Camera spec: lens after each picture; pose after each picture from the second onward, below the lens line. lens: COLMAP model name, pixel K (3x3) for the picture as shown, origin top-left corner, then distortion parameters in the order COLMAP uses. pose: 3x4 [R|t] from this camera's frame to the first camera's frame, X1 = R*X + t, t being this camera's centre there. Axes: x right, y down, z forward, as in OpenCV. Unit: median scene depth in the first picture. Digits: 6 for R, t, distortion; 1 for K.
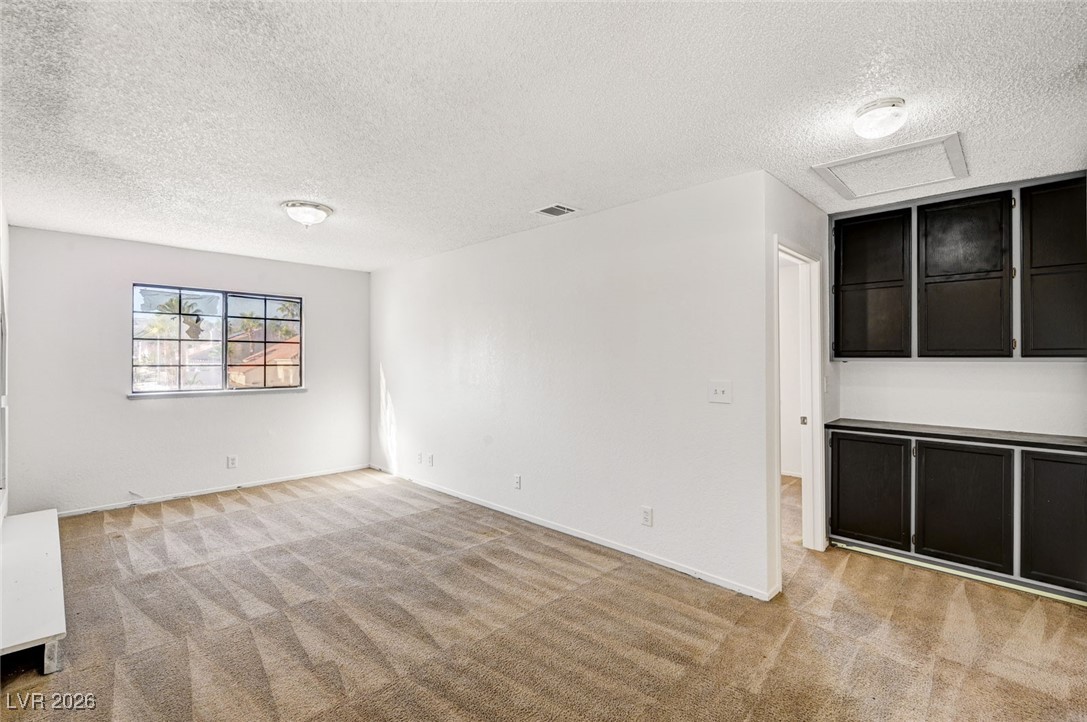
lens RADIAL K [[487.5, 0, 546.2], [0, 487.5, 358.1], [0, 0, 1]] dist [-0.001643, -0.000187]
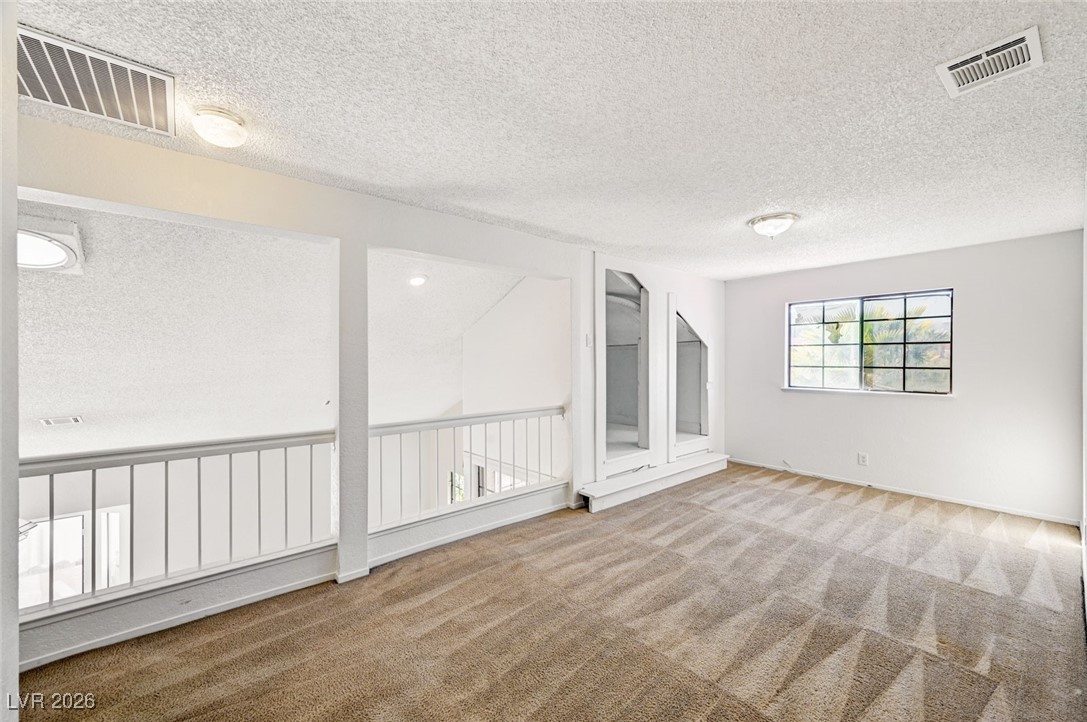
lens RADIAL K [[439.9, 0, 546.3], [0, 439.9, 364.1], [0, 0, 1]] dist [-0.001993, -0.000138]
pose [[-0.098091, 0.006701, -0.995155, 0.467908], [0.001163, 0.999977, 0.006619, 0.001626], [0.995177, -0.000508, -0.098097, 0.542630]]
